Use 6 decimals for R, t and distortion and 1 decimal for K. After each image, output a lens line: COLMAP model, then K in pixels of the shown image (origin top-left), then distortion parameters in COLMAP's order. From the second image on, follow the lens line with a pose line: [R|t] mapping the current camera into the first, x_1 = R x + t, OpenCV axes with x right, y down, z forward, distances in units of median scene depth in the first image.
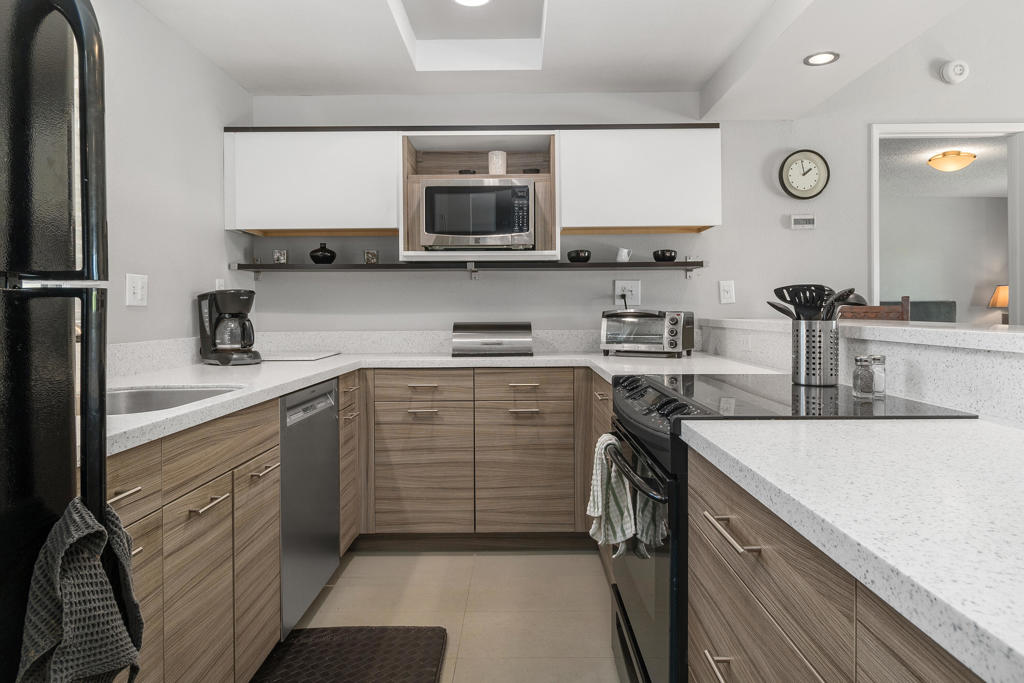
lens RADIAL K [[601.3, 0, 518.7], [0, 601.3, 317.3], [0, 0, 1]] dist [-0.001699, -0.002748]
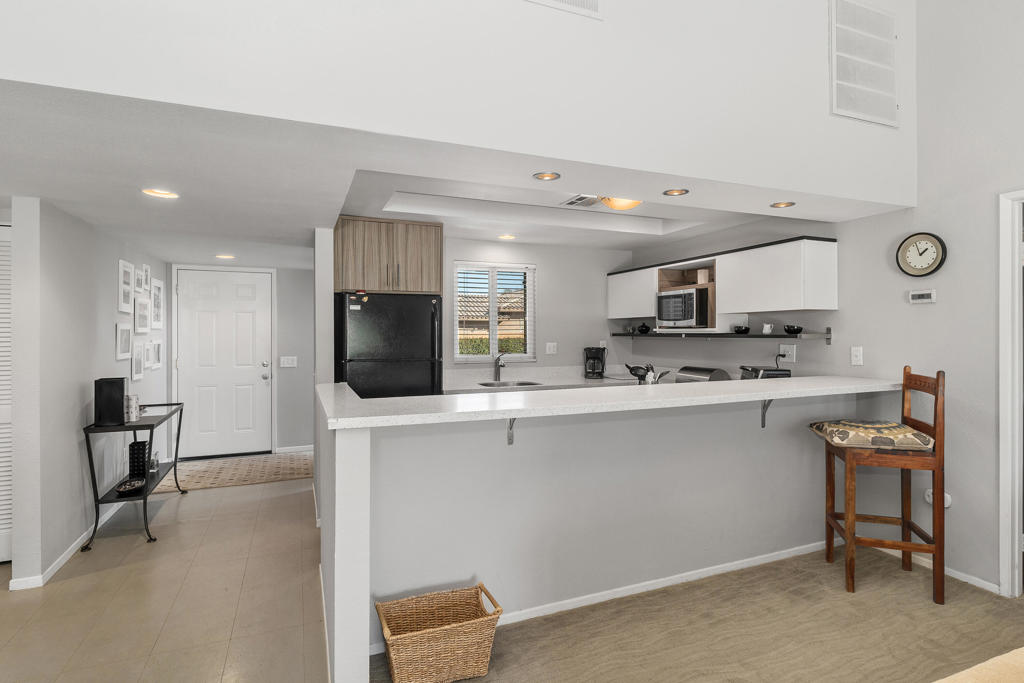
lens RADIAL K [[520.4, 0, 523.7], [0, 520.4, 331.4], [0, 0, 1]] dist [0.002882, -0.004162]
pose [[0.387302, 0.006368, -0.921931, 1.213901], [-0.011777, 0.999929, 0.001959, -0.099387], [0.921878, 0.010099, 0.387350, -0.054910]]
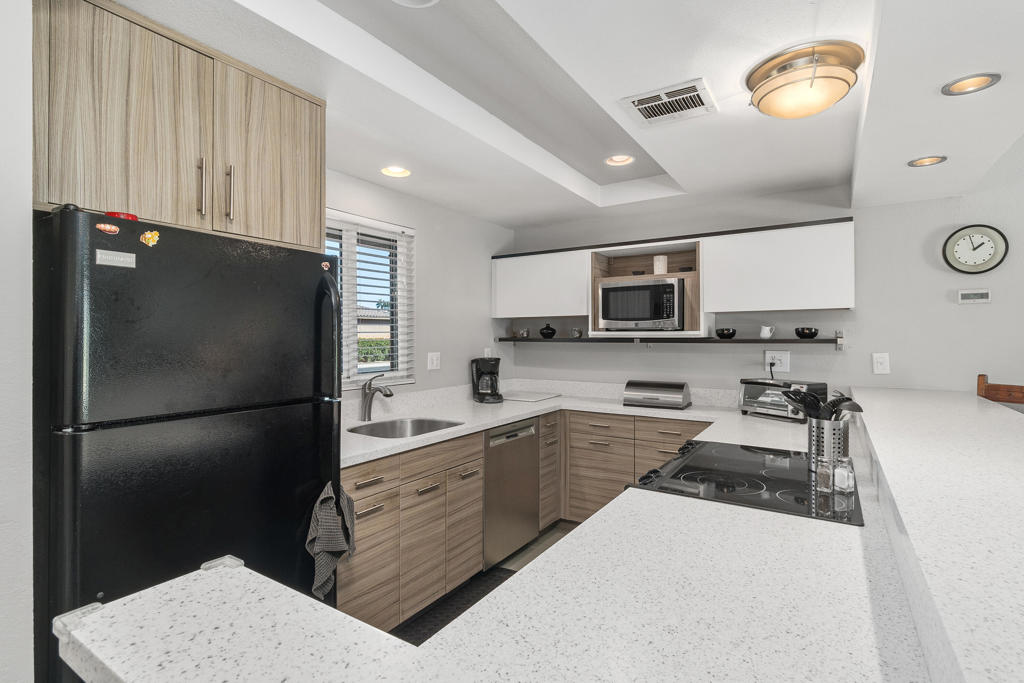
lens RADIAL K [[485.8, 0, 517.3], [0, 485.8, 334.5], [0, 0, 1]] dist [-0.012697, 0.000778]
pose [[0.842057, 0.004202, -0.539373, 0.298993], [-0.010355, 0.999911, -0.008377, -0.091004], [0.539290, 0.012639, 0.842025, -0.093799]]
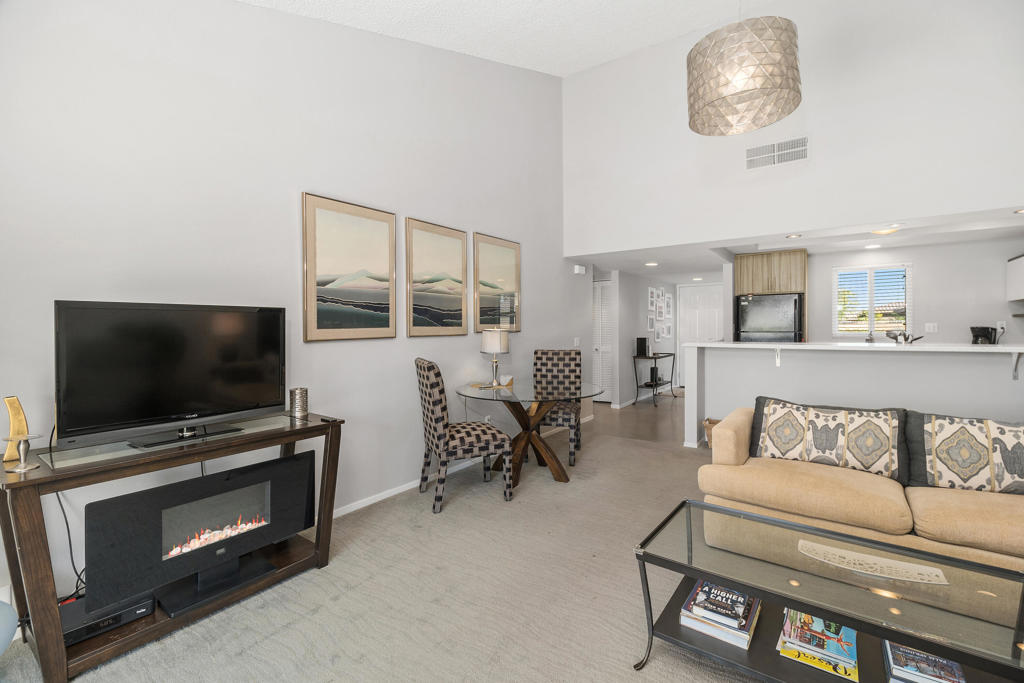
lens RADIAL K [[452.1, 0, 512.4], [0, 452.1, 327.6], [0, 0, 1]] dist [0.000656, -0.001371]
pose [[-0.586047, 0.010674, -0.810207, 2.238191], [0.001235, 0.999924, 0.012280, -0.064564], [0.810276, 0.006196, -0.586015, 0.437549]]
